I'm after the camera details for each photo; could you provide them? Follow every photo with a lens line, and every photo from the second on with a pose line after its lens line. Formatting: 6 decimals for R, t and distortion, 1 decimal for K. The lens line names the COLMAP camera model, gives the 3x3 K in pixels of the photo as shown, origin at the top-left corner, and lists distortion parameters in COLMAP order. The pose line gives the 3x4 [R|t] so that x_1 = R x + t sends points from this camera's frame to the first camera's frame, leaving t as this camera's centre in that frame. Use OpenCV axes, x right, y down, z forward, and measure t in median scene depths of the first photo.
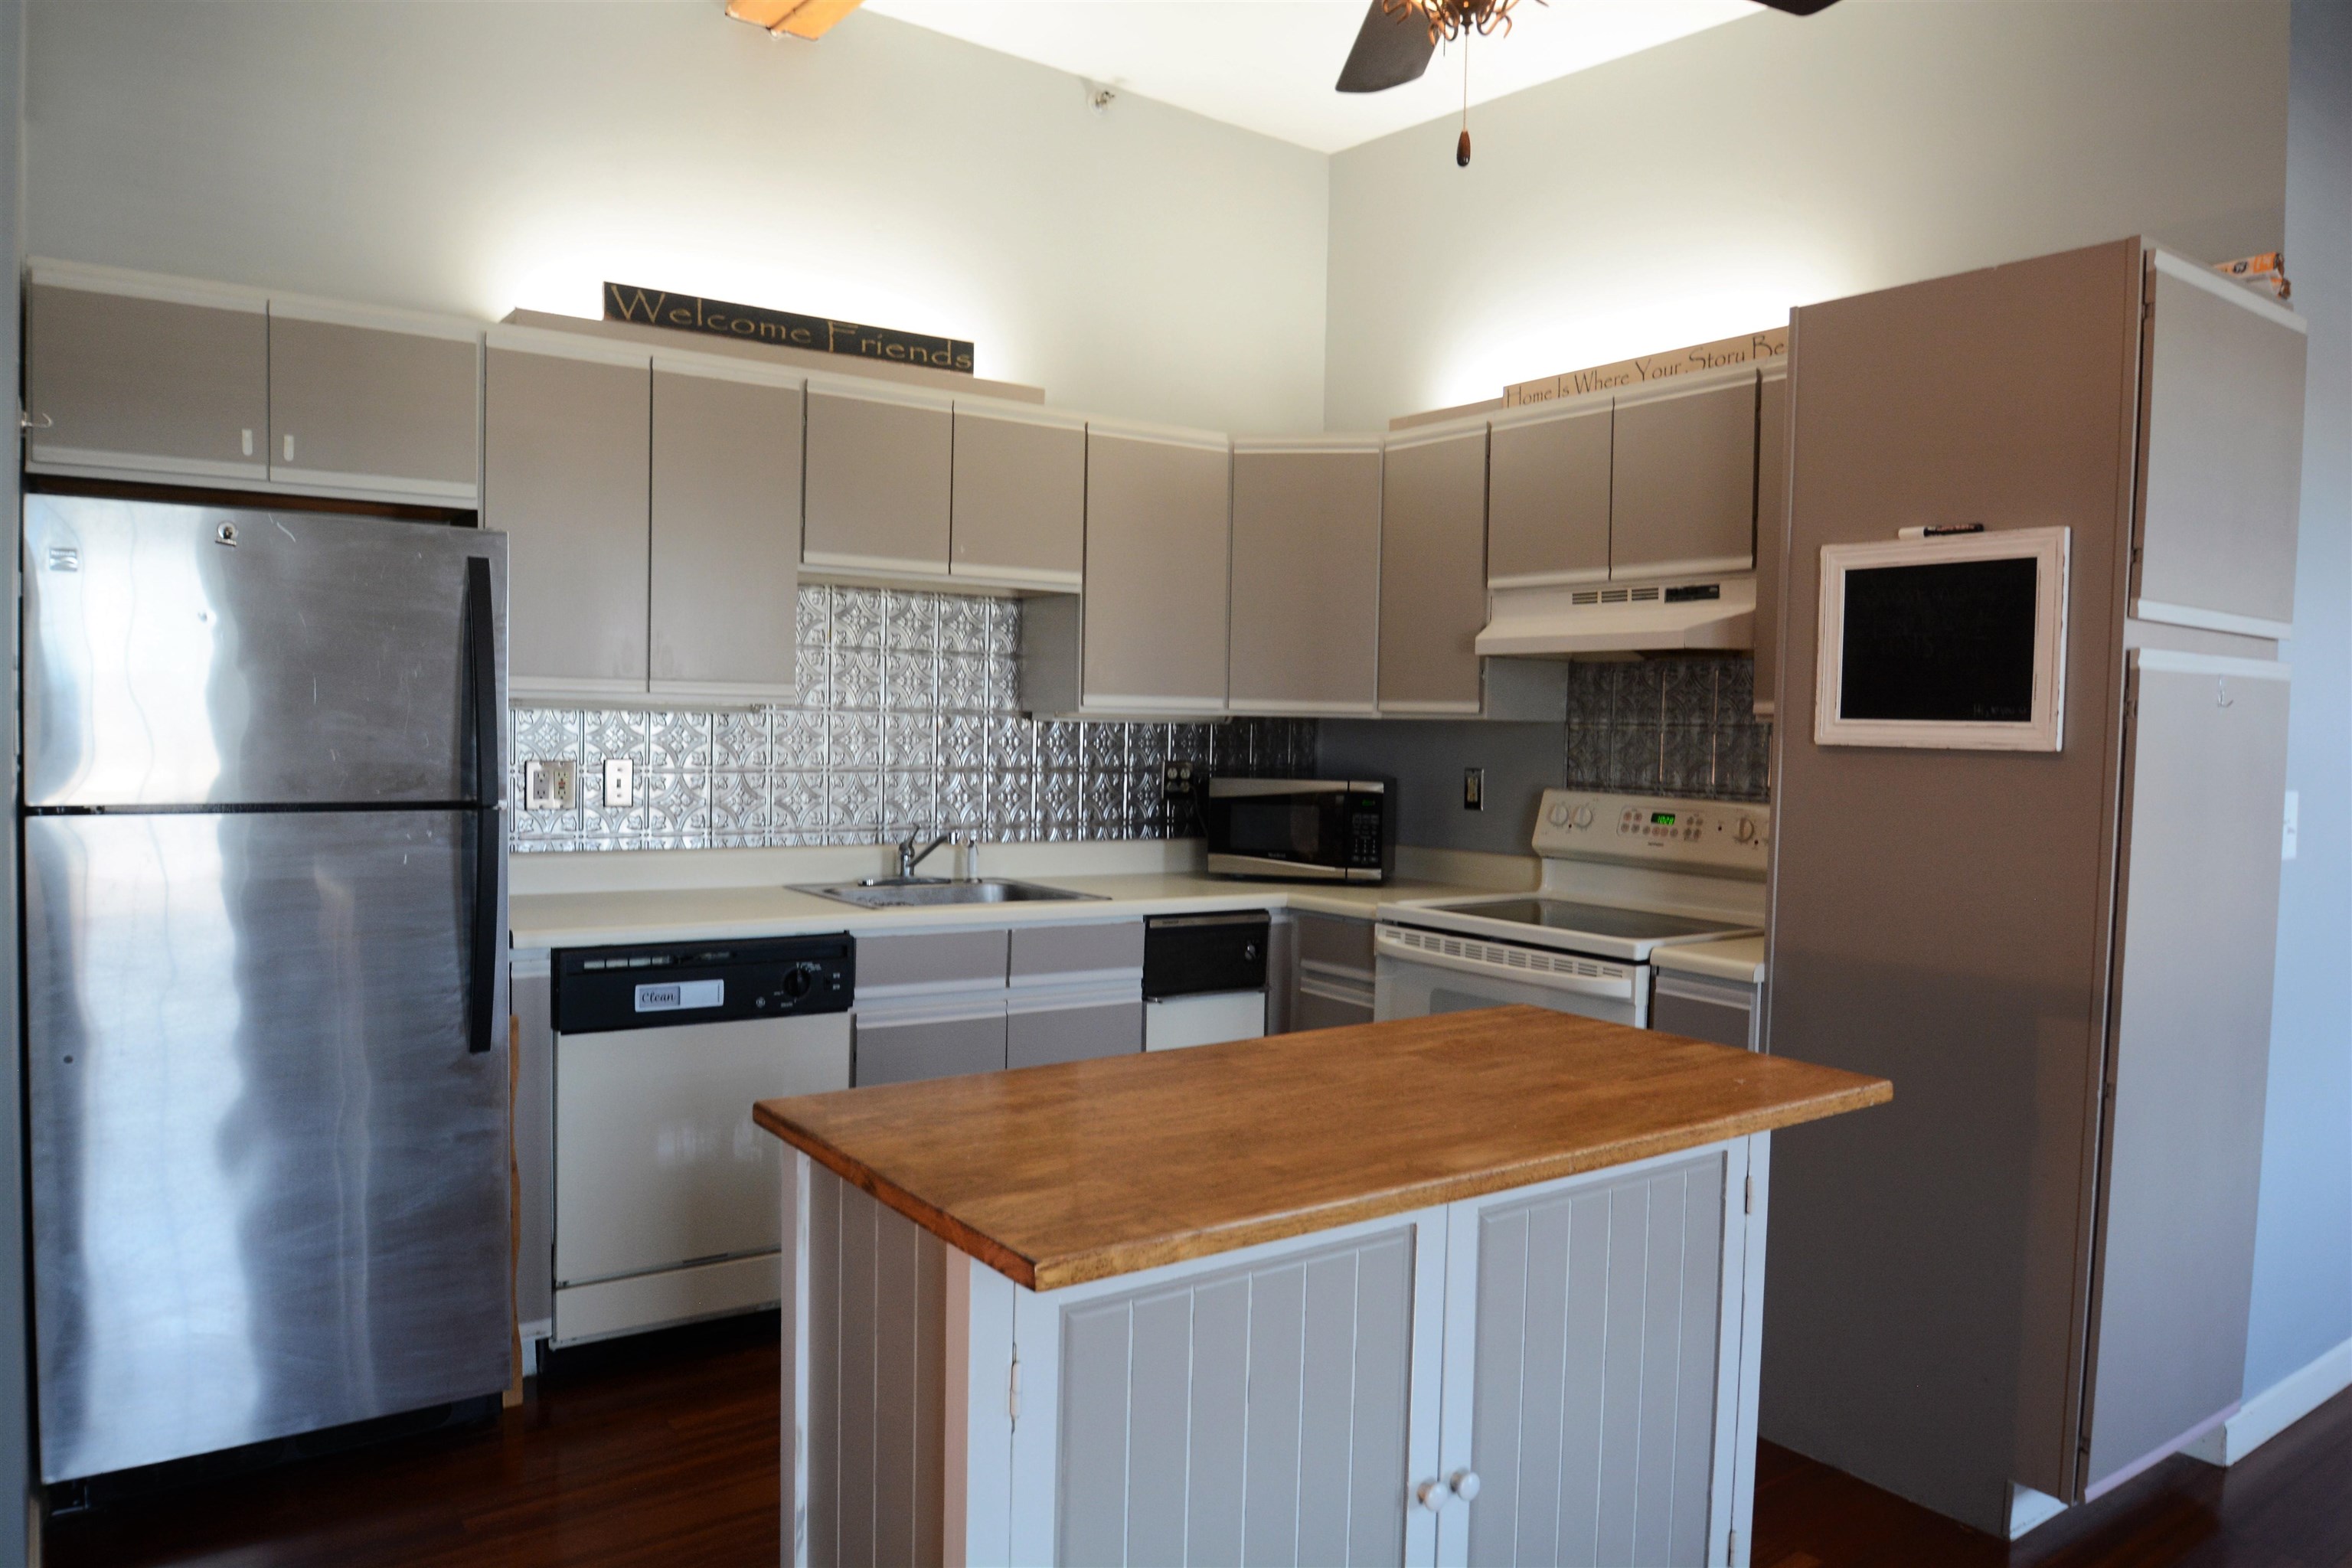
lens RADIAL K [[1579.0, 0, 1169.3], [0, 1579.0, 786.6], [0, 0, 1]] dist [-0.044304, -0.000446]
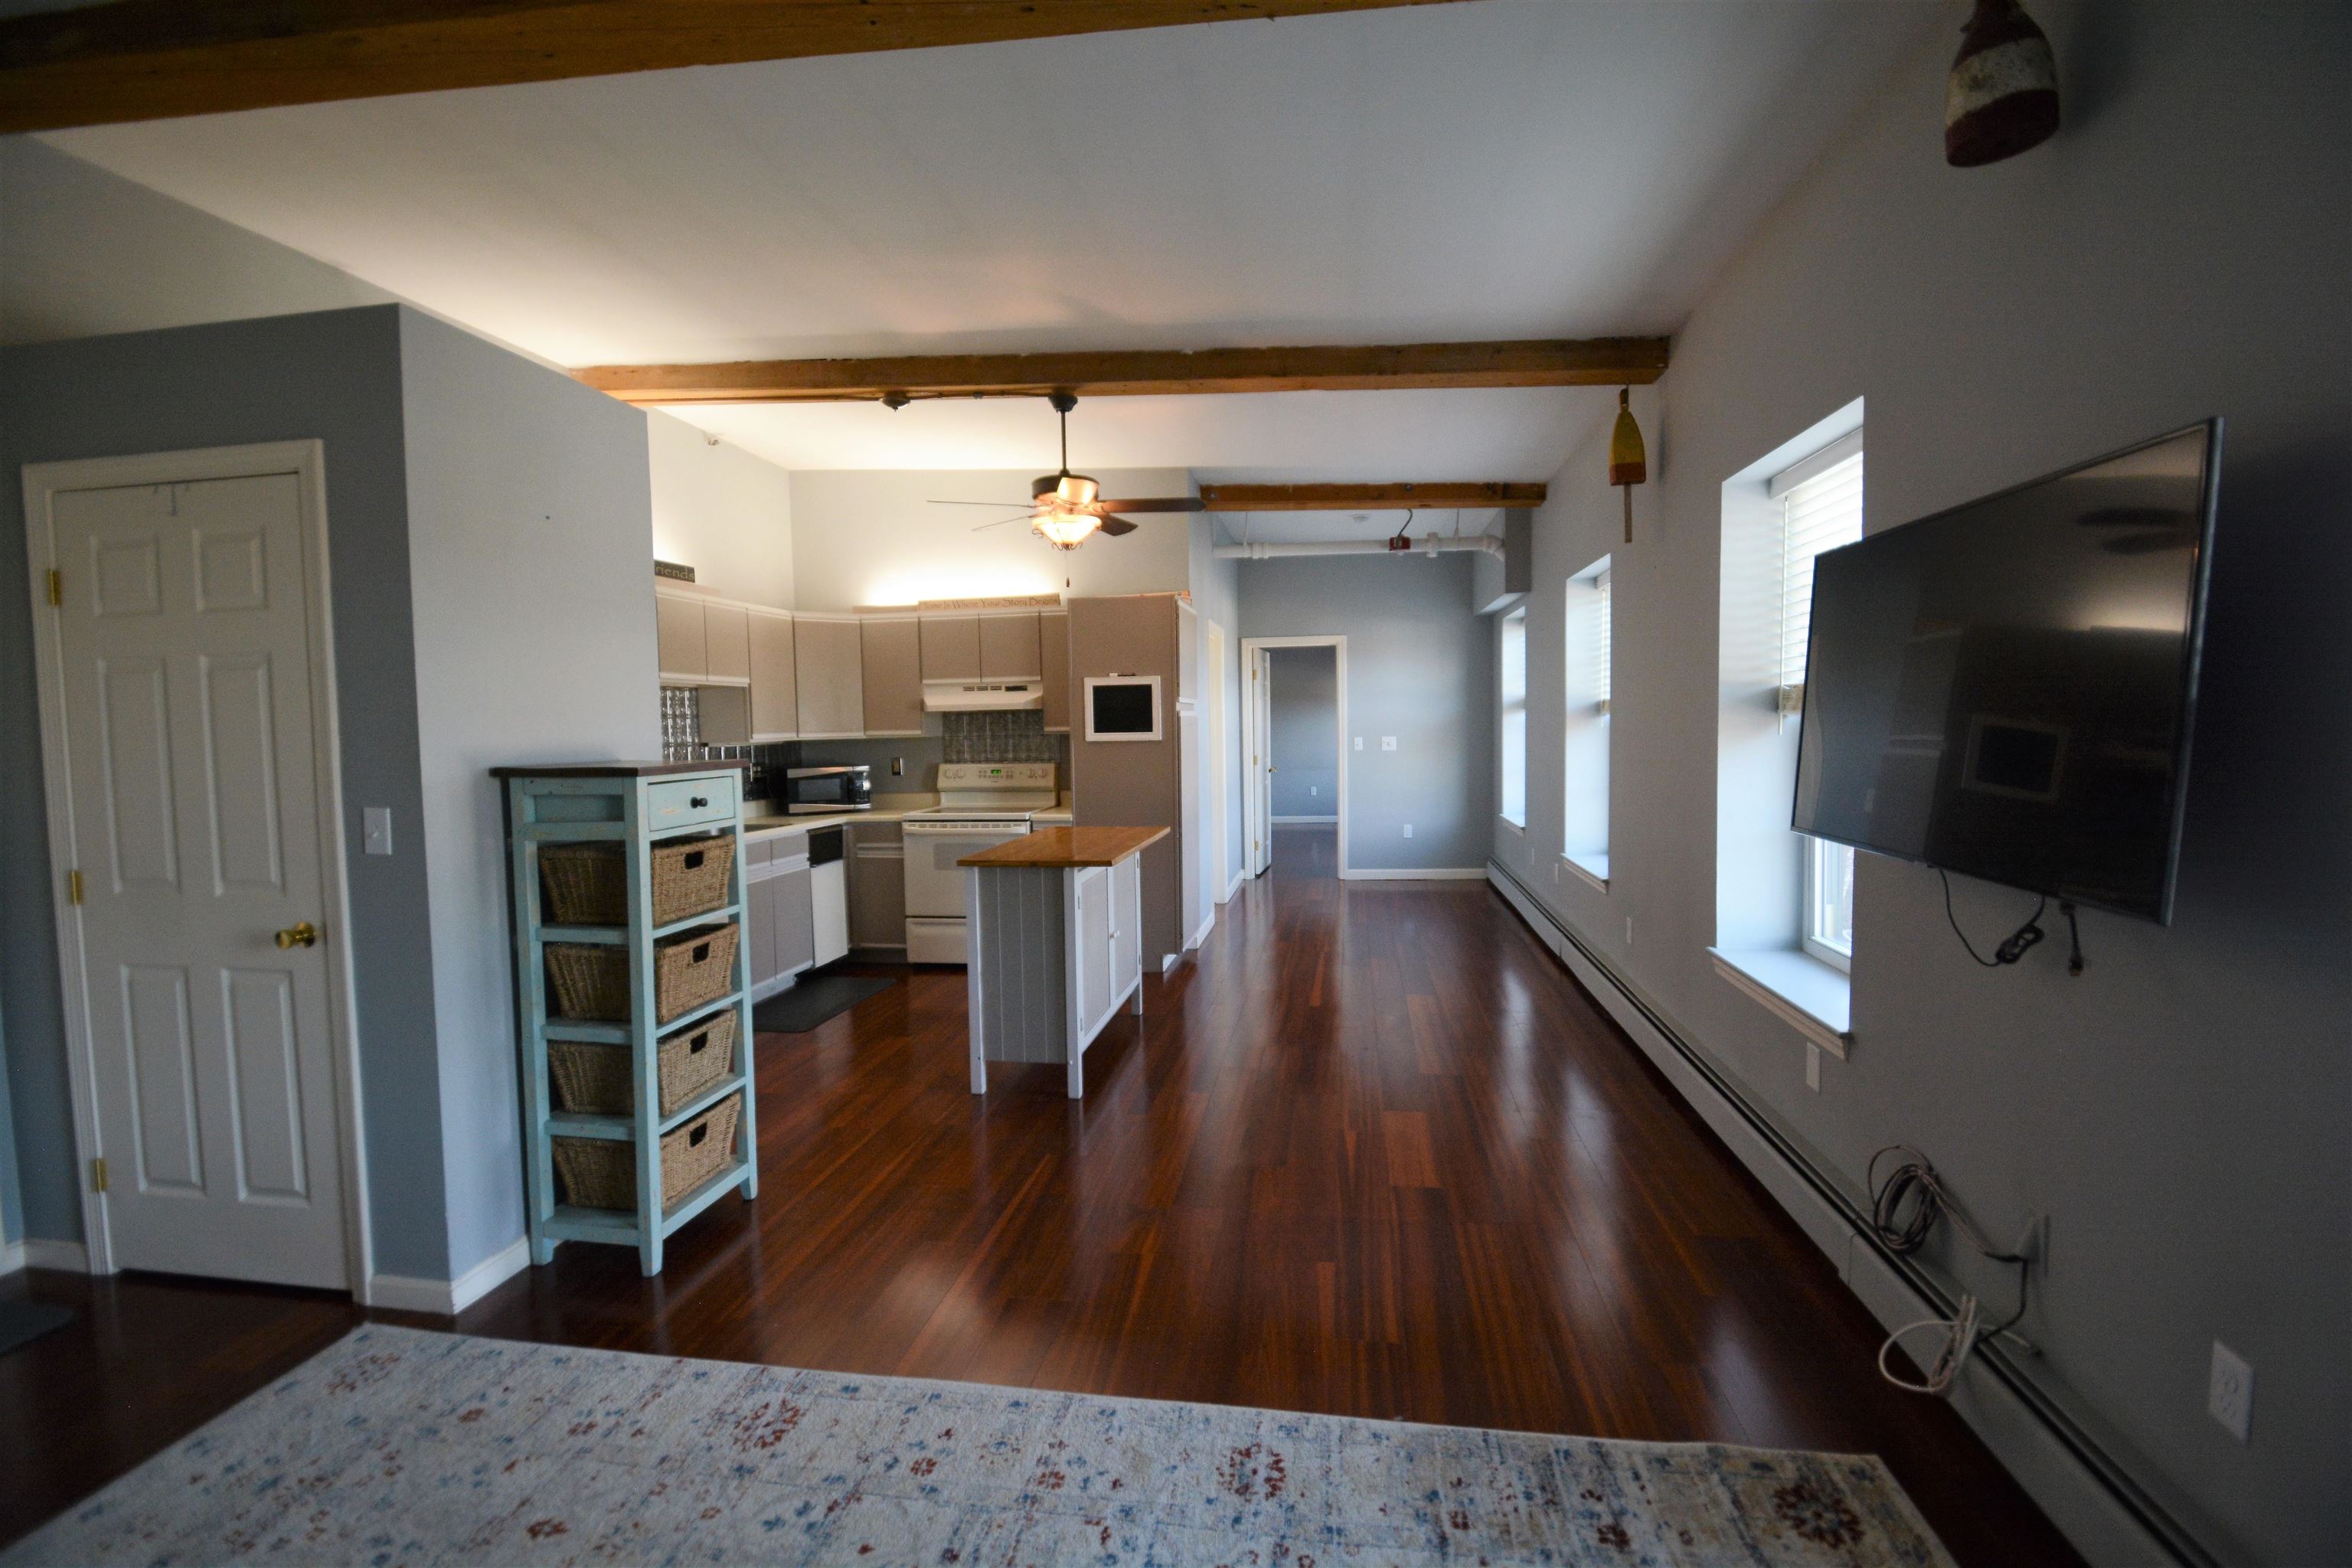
lens RADIAL K [[1028.0, 0, 1172.1], [0, 1028.0, 790.8], [0, 0, 1]] dist [-0.010899, -0.003057]
pose [[0.707489, -0.080533, 0.702121, -0.693113], [0.063064, 0.996717, 0.050777, -0.016869], [-0.703905, 0.008354, 0.710245, -0.436039]]
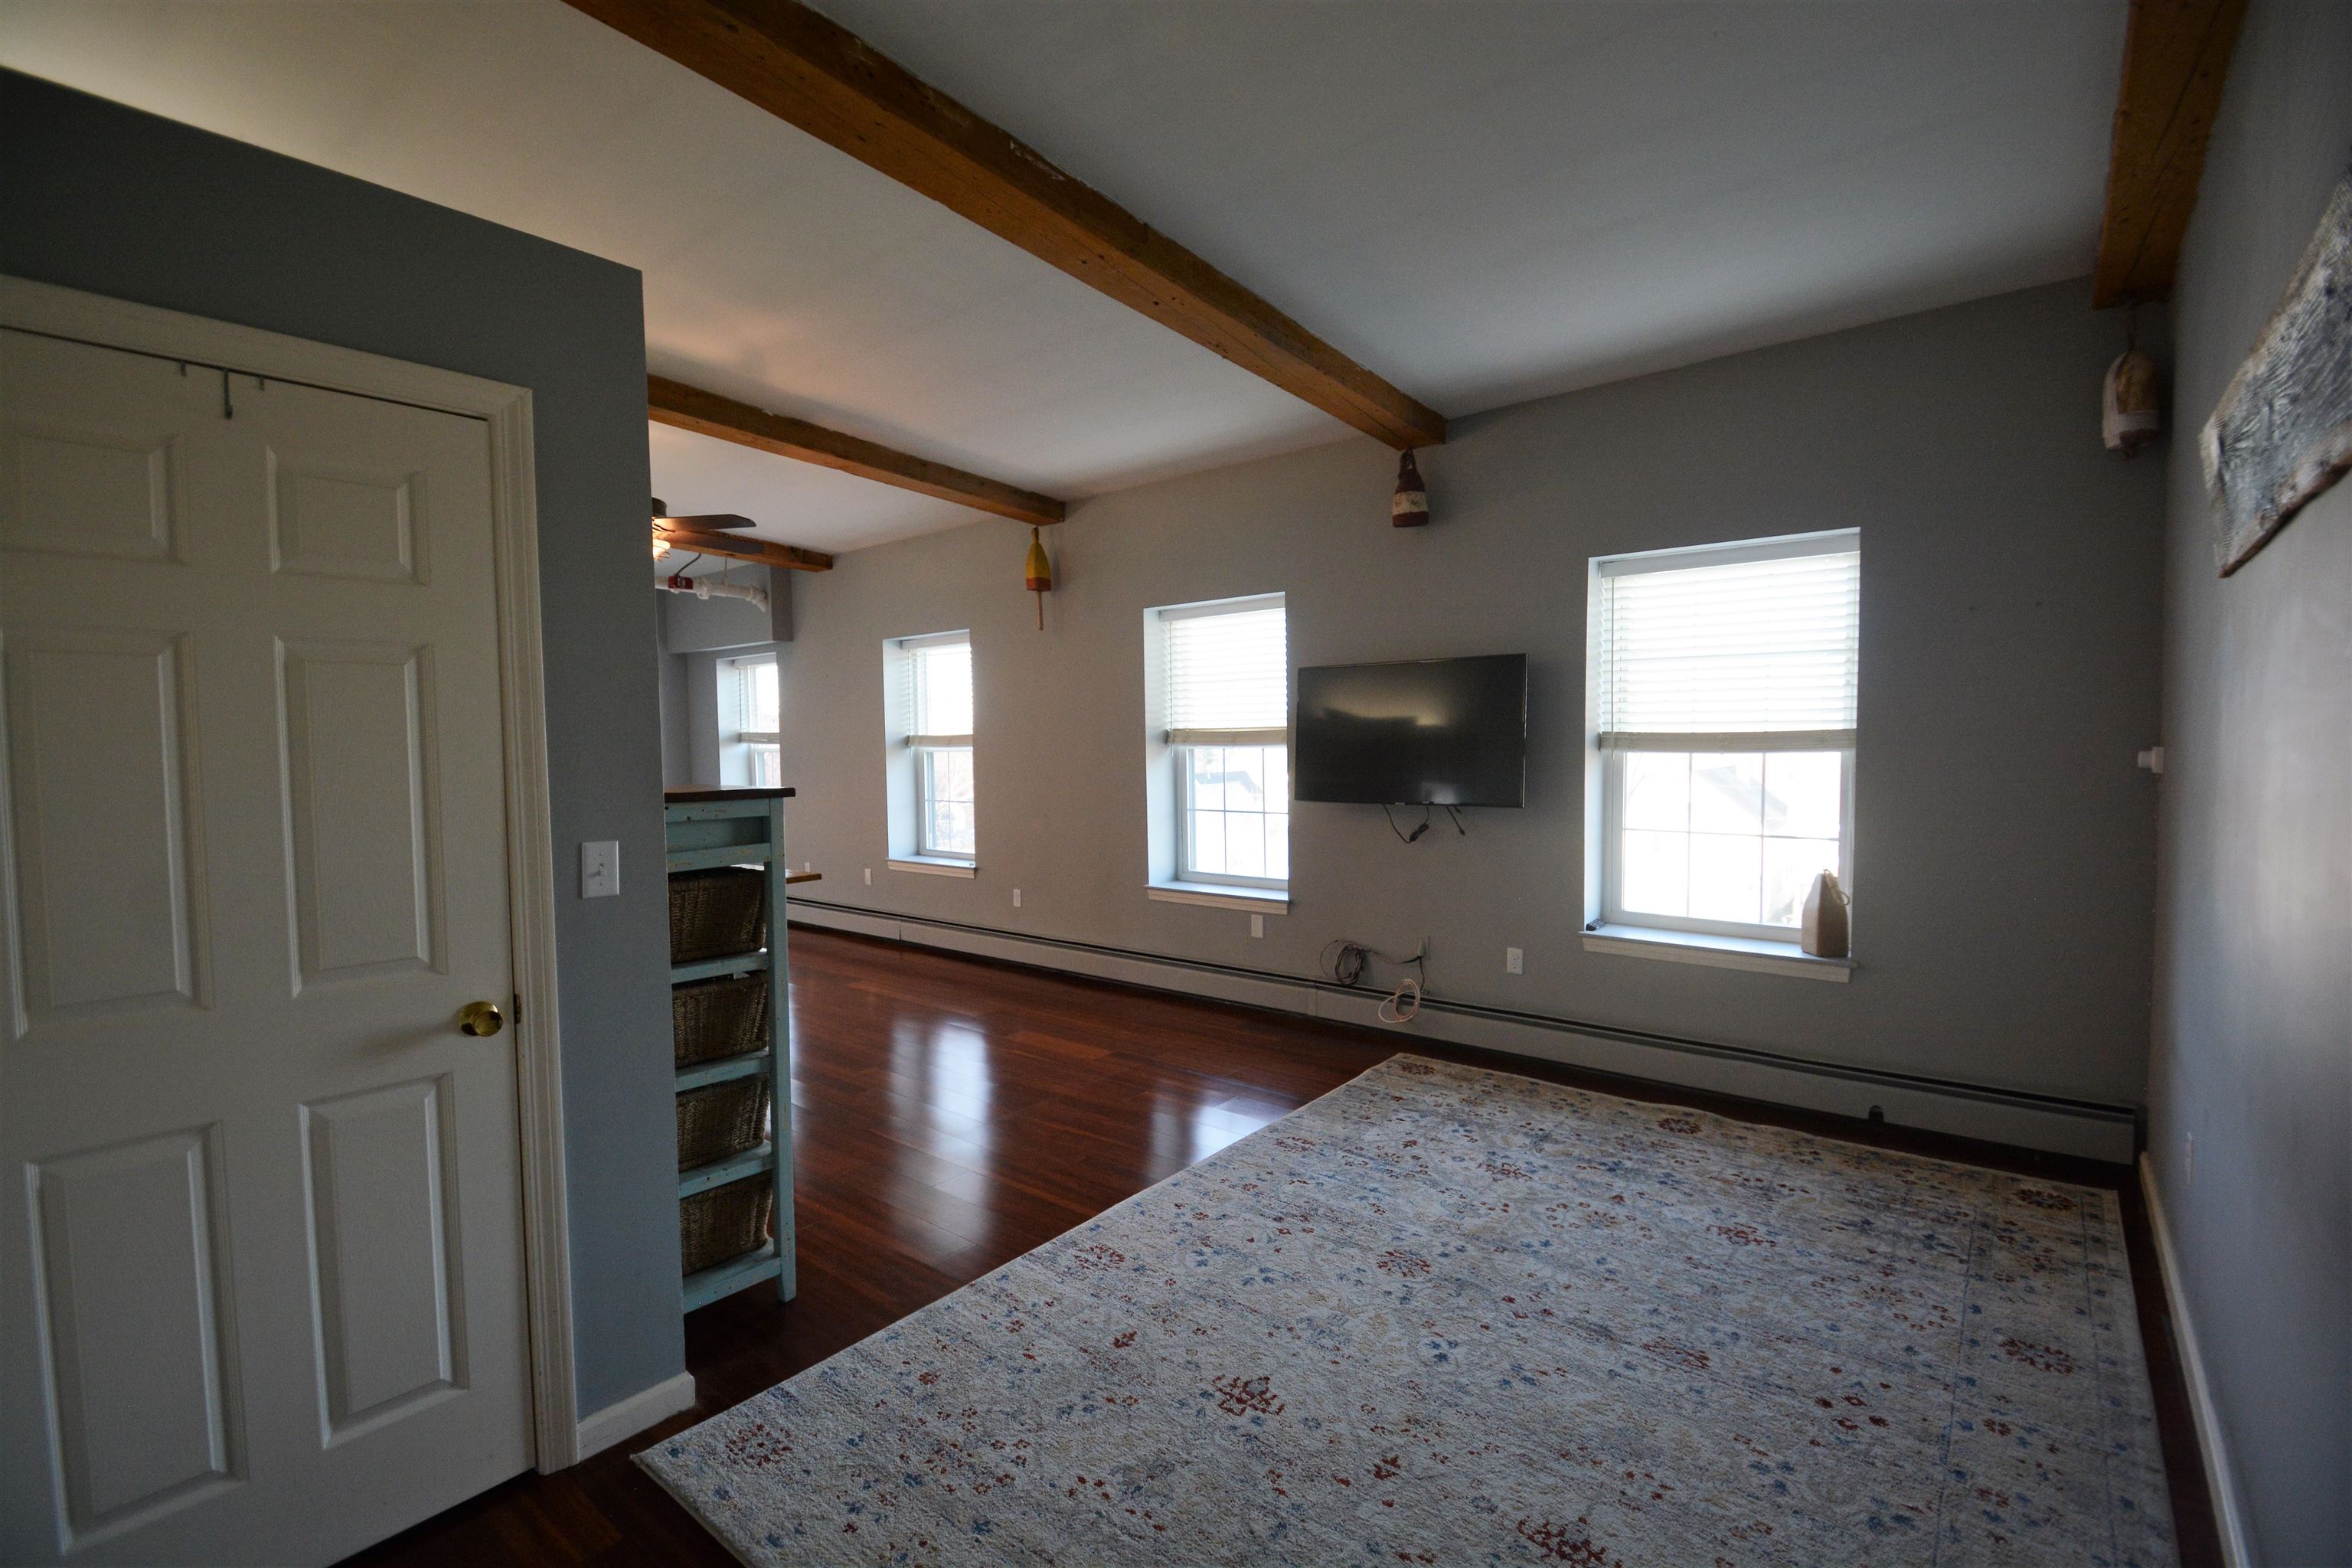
lens RADIAL K [[1028.0, 0, 1167.5], [0, 1028.0, 797.6], [0, 0, 1]] dist [-0.010899, -0.003057]
pose [[-0.254058, -0.070962, 0.964582, -1.887095], [0.048729, 0.995099, 0.086041, -0.119606], [-0.965961, 0.068862, -0.249355, 1.116457]]
